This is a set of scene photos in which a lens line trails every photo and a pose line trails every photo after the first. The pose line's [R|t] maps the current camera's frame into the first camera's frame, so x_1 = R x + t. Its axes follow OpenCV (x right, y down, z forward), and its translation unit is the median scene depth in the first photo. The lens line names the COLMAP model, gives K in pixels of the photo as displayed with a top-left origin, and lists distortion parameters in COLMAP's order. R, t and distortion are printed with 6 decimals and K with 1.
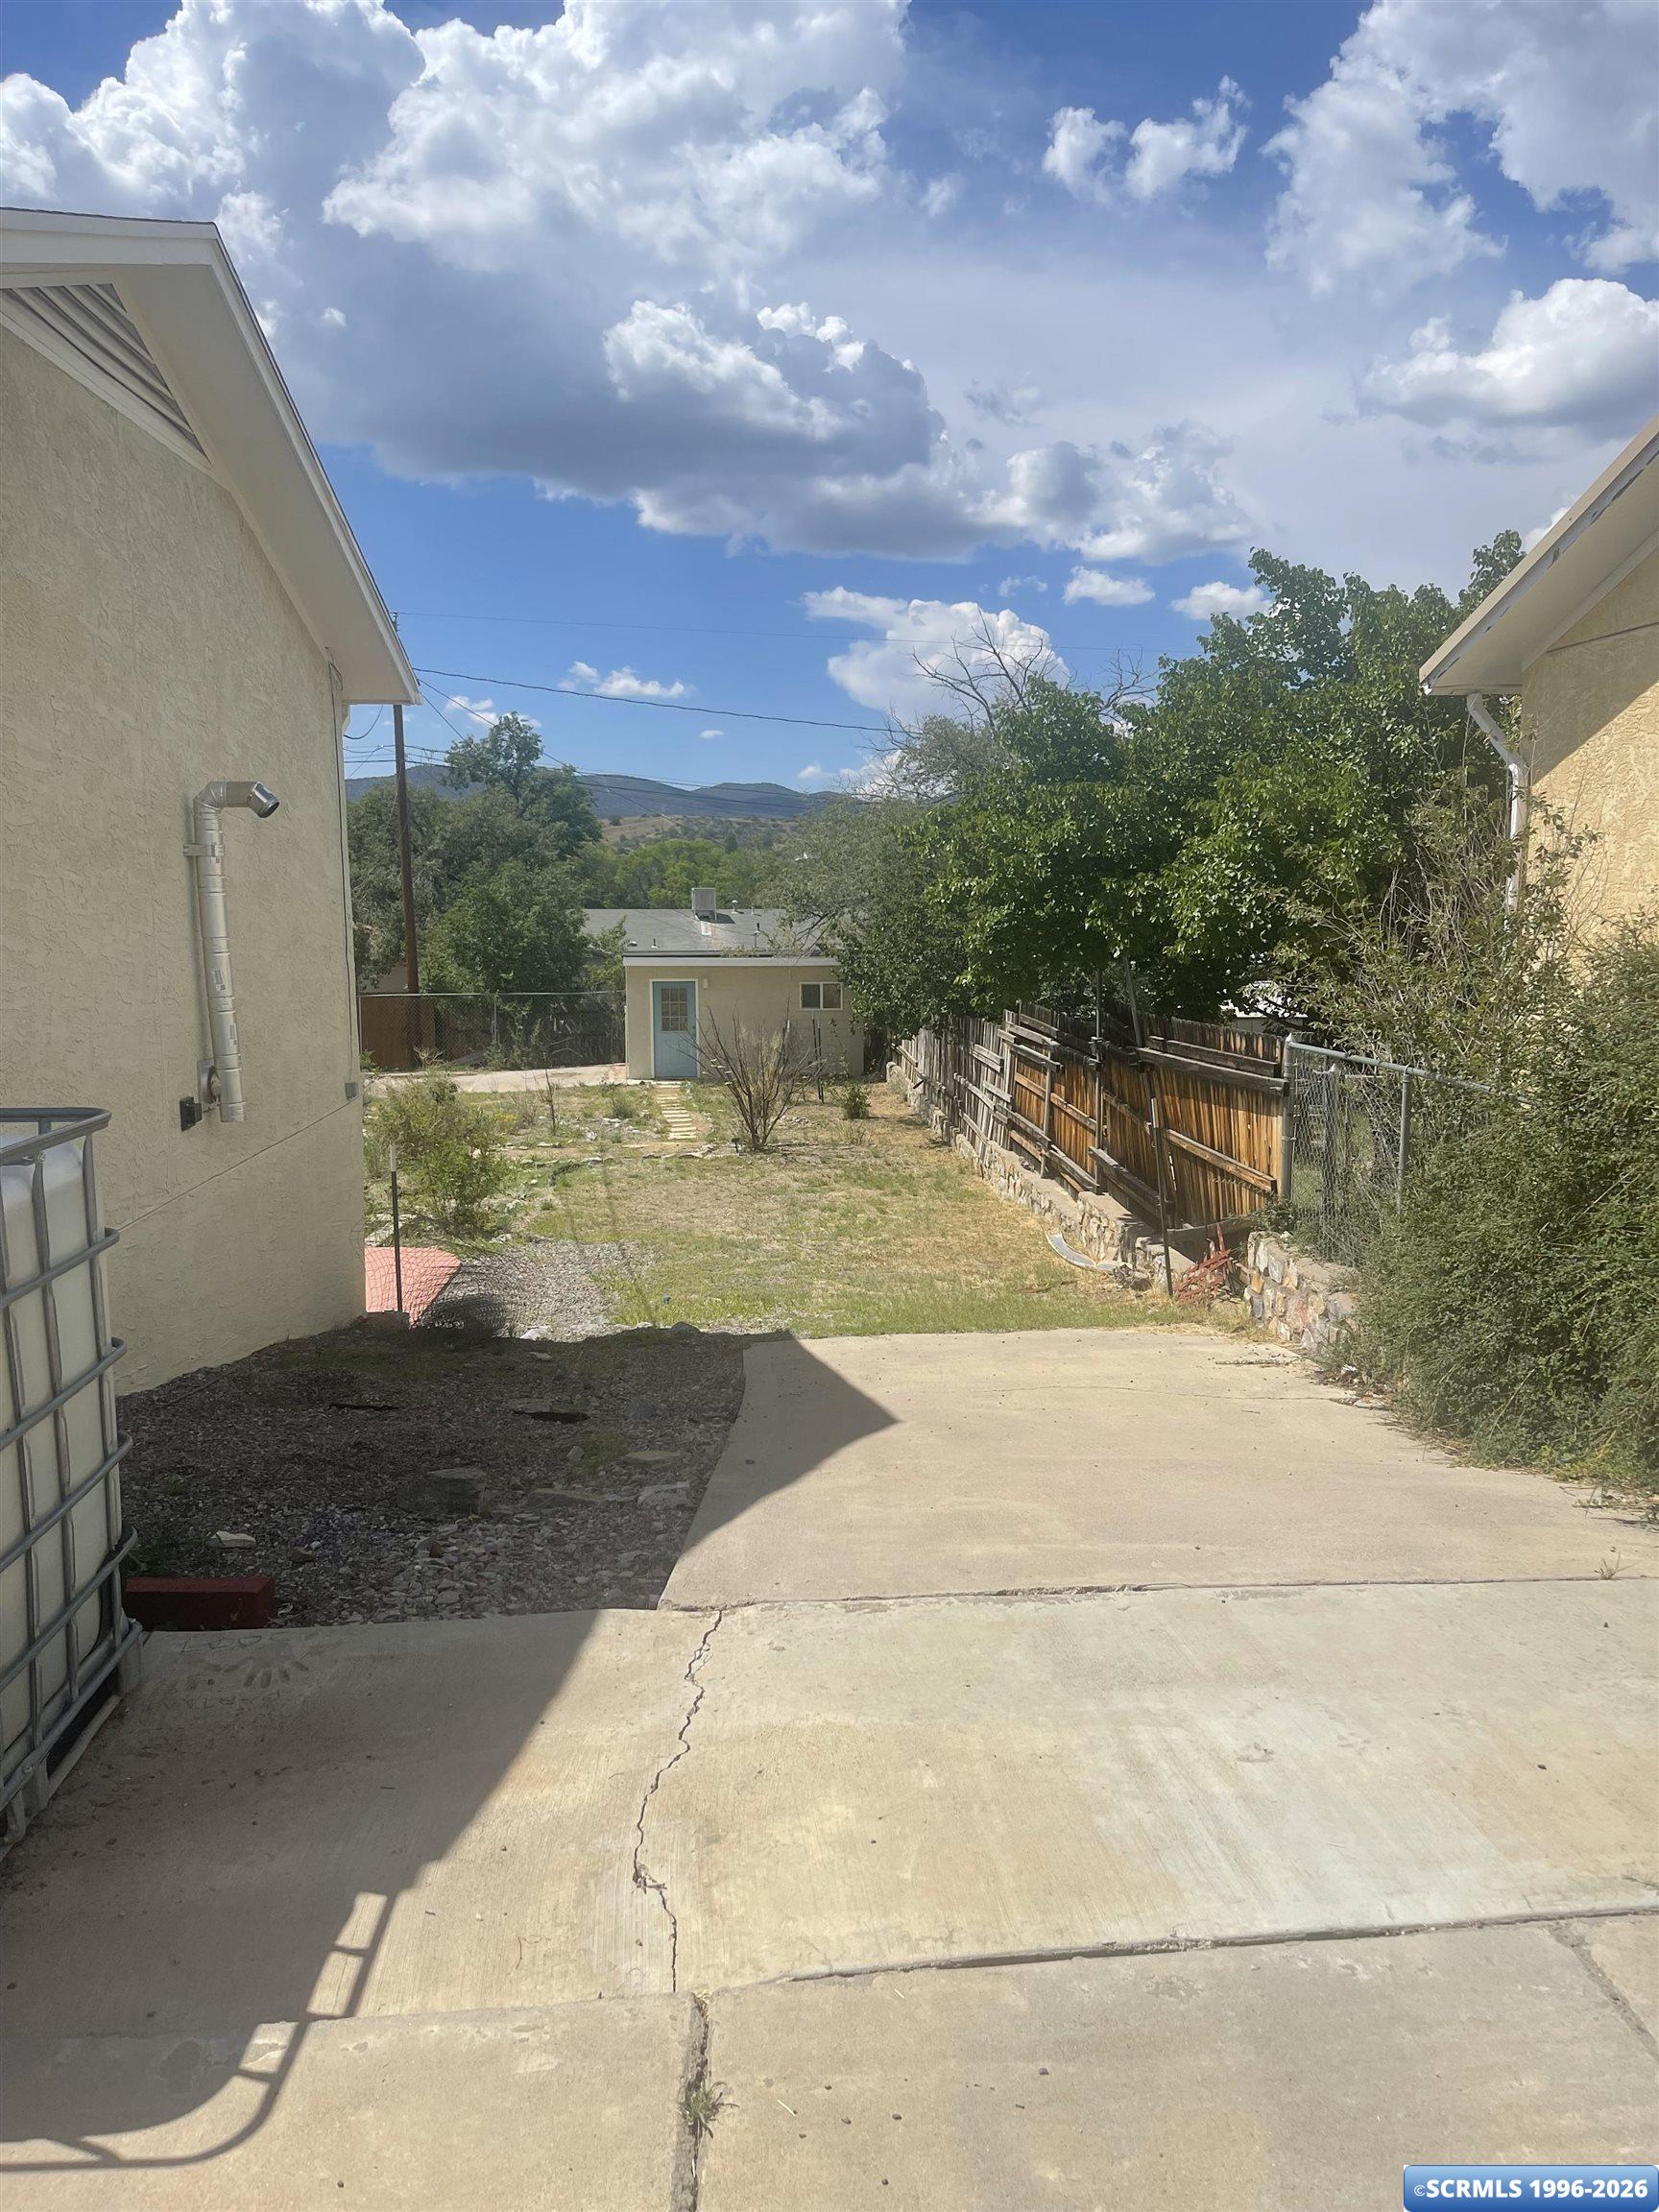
lens RADIAL K [[1640.8, 0, 834.9], [0, 1640.8, 1108.4], [0, 0, 1]] dist [0.080631, -0.115562]
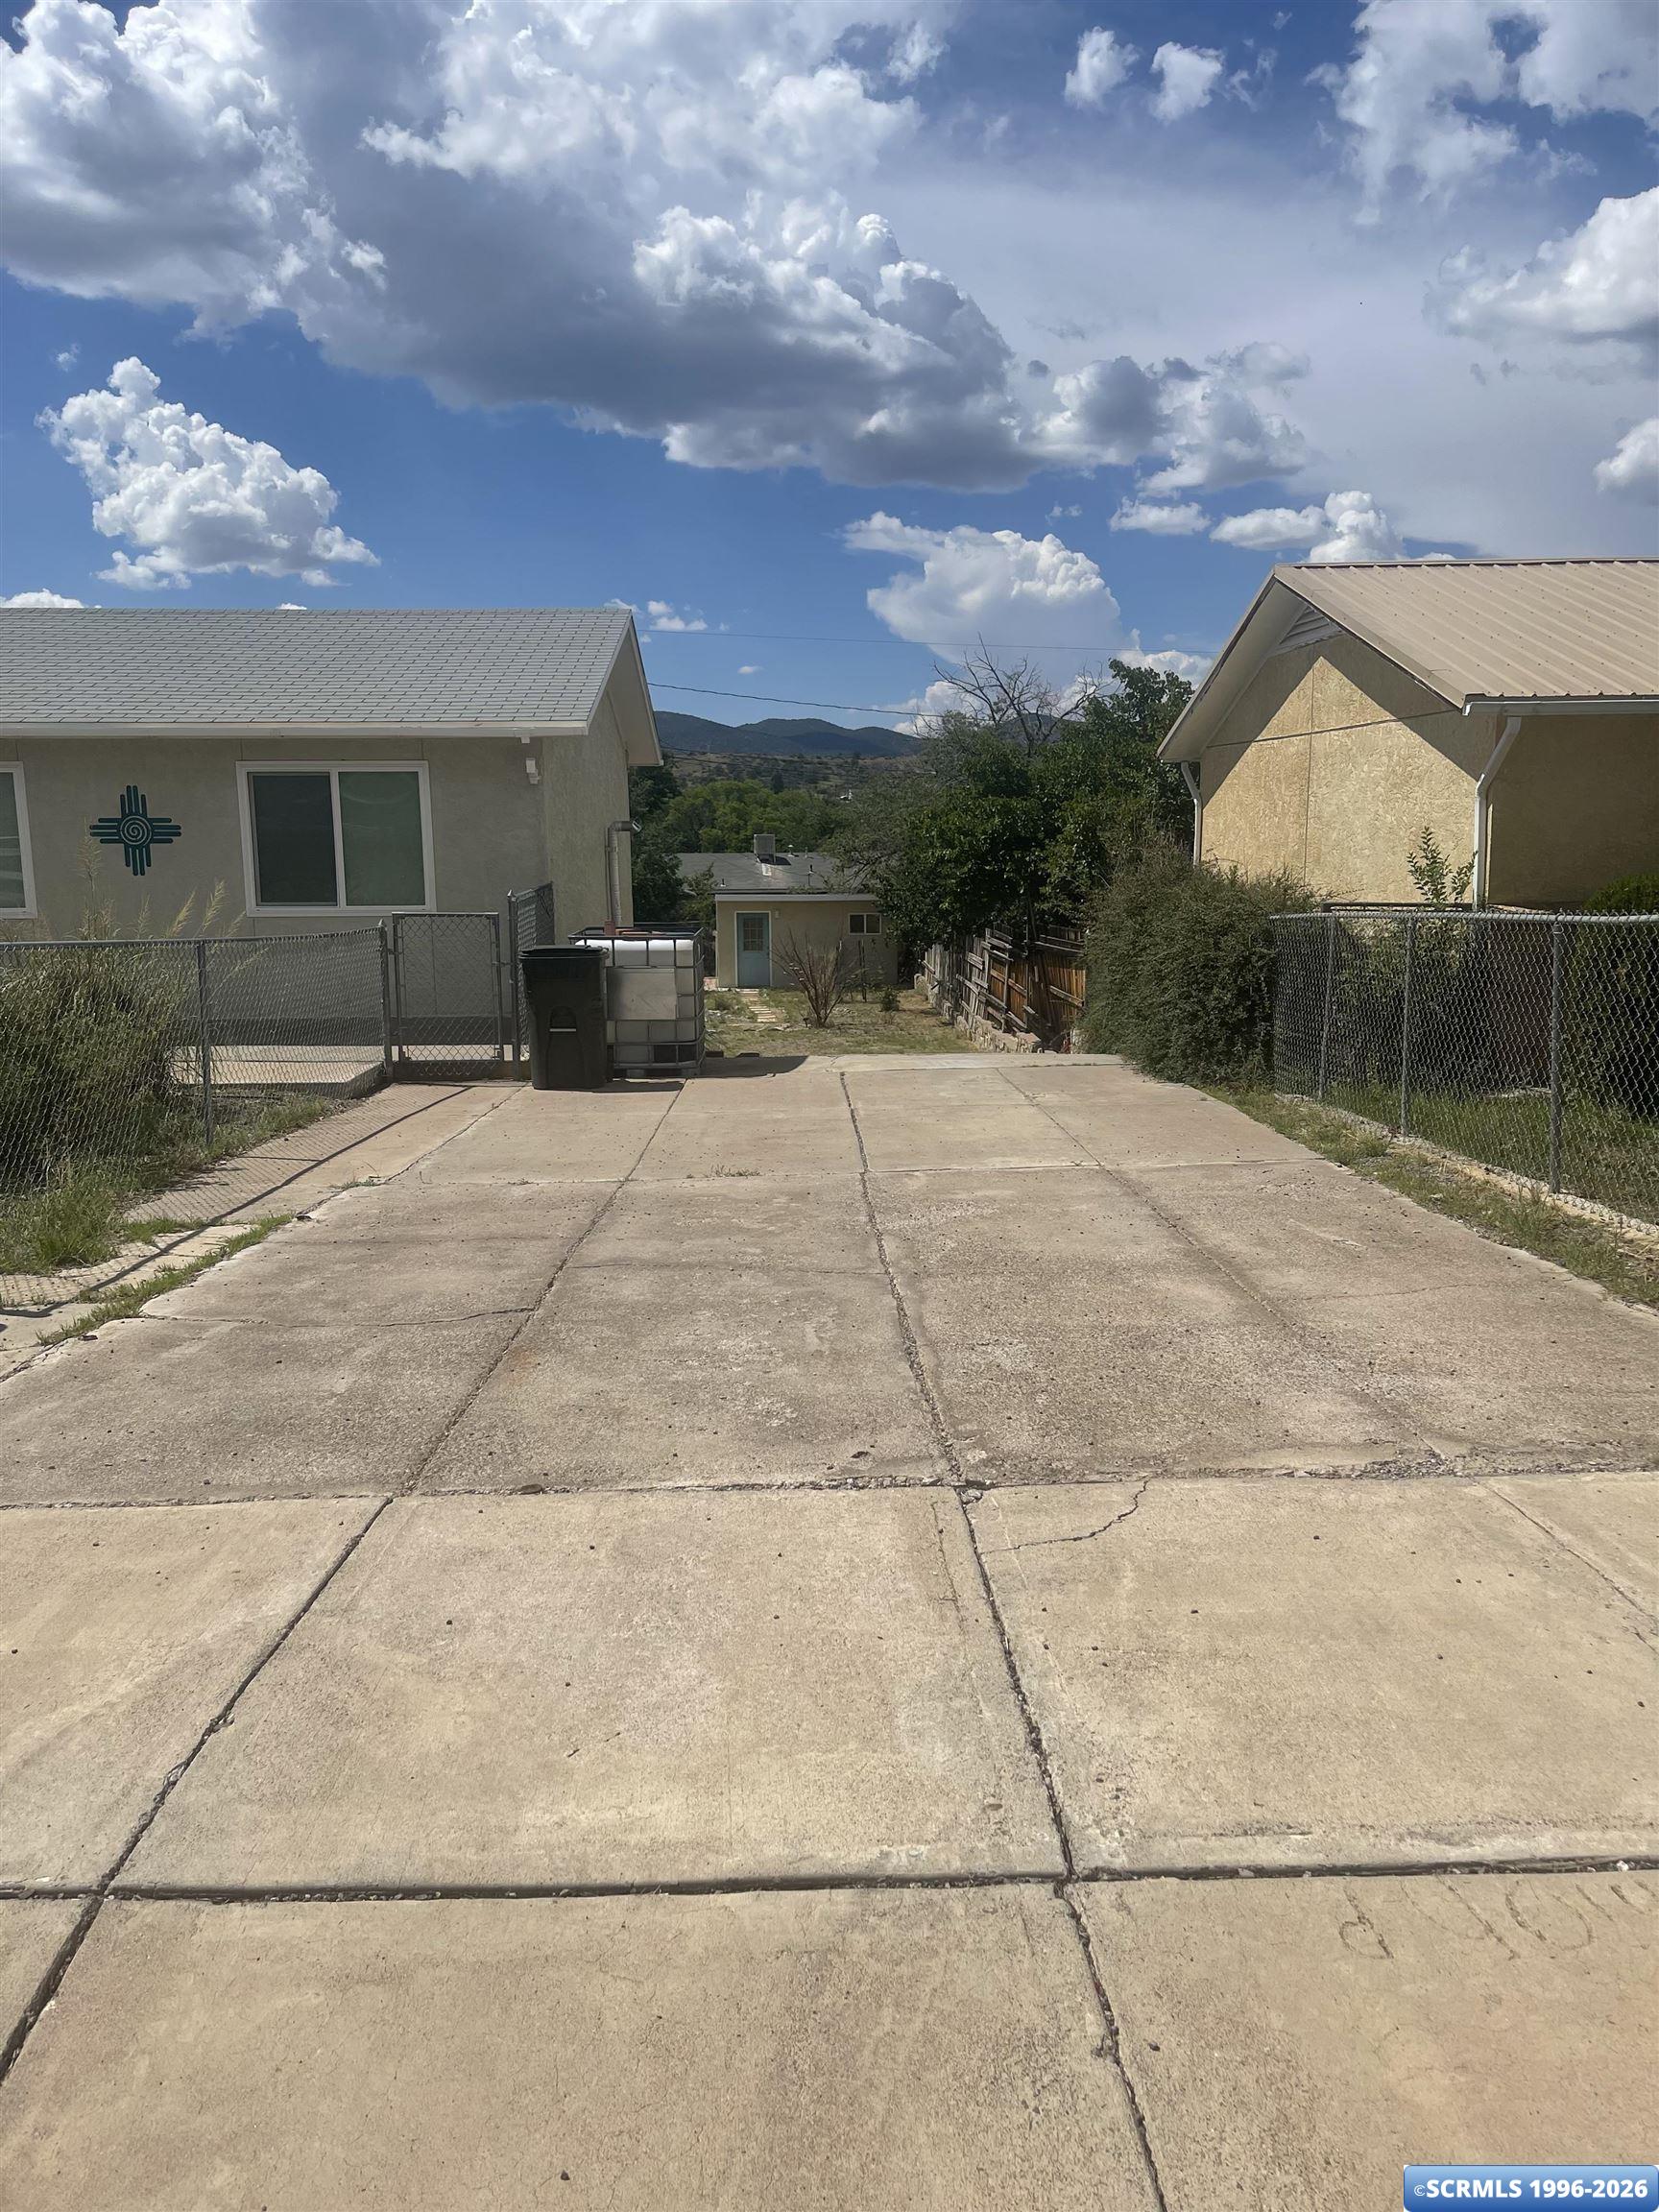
lens RADIAL K [[1640.8, 0, 834.9], [0, 1640.8, 1108.4], [0, 0, 1]] dist [0.080631, -0.115562]
pose [[0.999632, 0.001654, -0.027088, 0.004645], [-0.000638, 0.999297, 0.037486, 0.038810], [0.027131, -0.037455, 0.998930, -0.412033]]
